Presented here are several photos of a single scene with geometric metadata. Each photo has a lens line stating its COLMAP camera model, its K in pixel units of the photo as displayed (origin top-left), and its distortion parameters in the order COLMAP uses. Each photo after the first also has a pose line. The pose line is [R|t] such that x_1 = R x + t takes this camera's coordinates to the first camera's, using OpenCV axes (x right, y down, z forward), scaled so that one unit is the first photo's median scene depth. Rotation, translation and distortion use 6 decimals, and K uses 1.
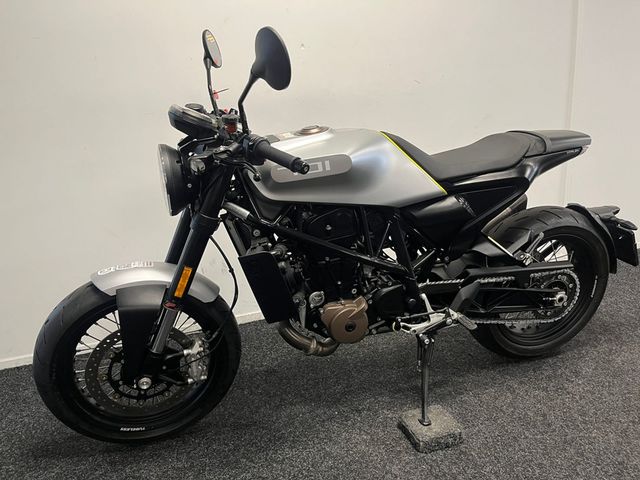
lens RADIAL K [[482.4, 0, 317.5], [0, 482.4, 239.0], [0, 0, 1]] dist [0.071107, -0.092330]
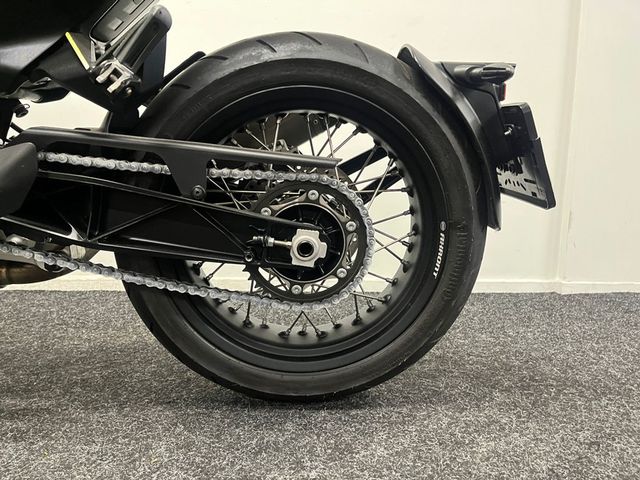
lens RADIAL K [[482.4, 0, 321.7], [0, 482.4, 242.7], [0, 0, 1]] dist [0.071107, -0.092330]
pose [[0.970064, 0.113291, -0.214805, 0.702906], [-0.139625, 0.983892, -0.111632, 0.190649], [0.198698, 0.138282, 0.970256, 0.728281]]
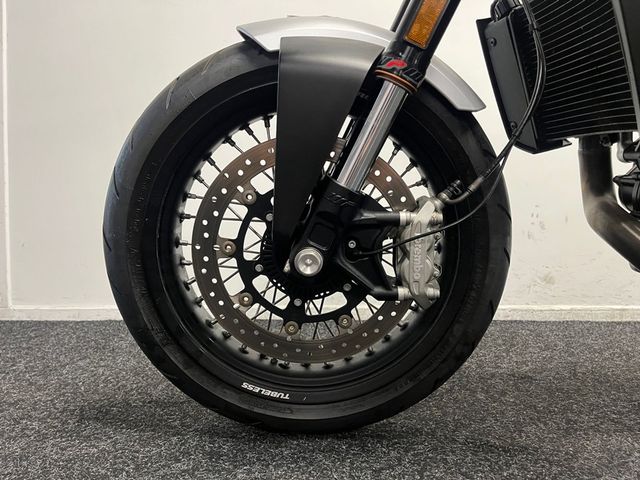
lens RADIAL K [[482.4, 0, 321.5], [0, 482.4, 245.3], [0, 0, 1]] dist [0.071107, -0.092330]
pose [[0.952750, 0.077932, -0.293589, -0.202045], [-0.133113, 0.975898, -0.172926, 0.327296], [0.273037, 0.203836, 0.940161, 0.550900]]
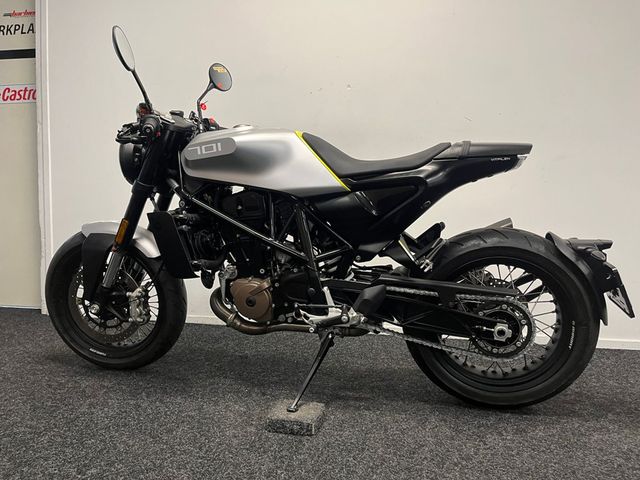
lens RADIAL K [[482.4, 0, 323.5], [0, 482.4, 235.4], [0, 0, 1]] dist [0.071107, -0.092330]
pose [[0.872182, 0.099761, -0.478902, 0.730059], [-0.183821, 0.974074, -0.131866, 0.150690], [0.453331, 0.203044, 0.867908, 0.093873]]
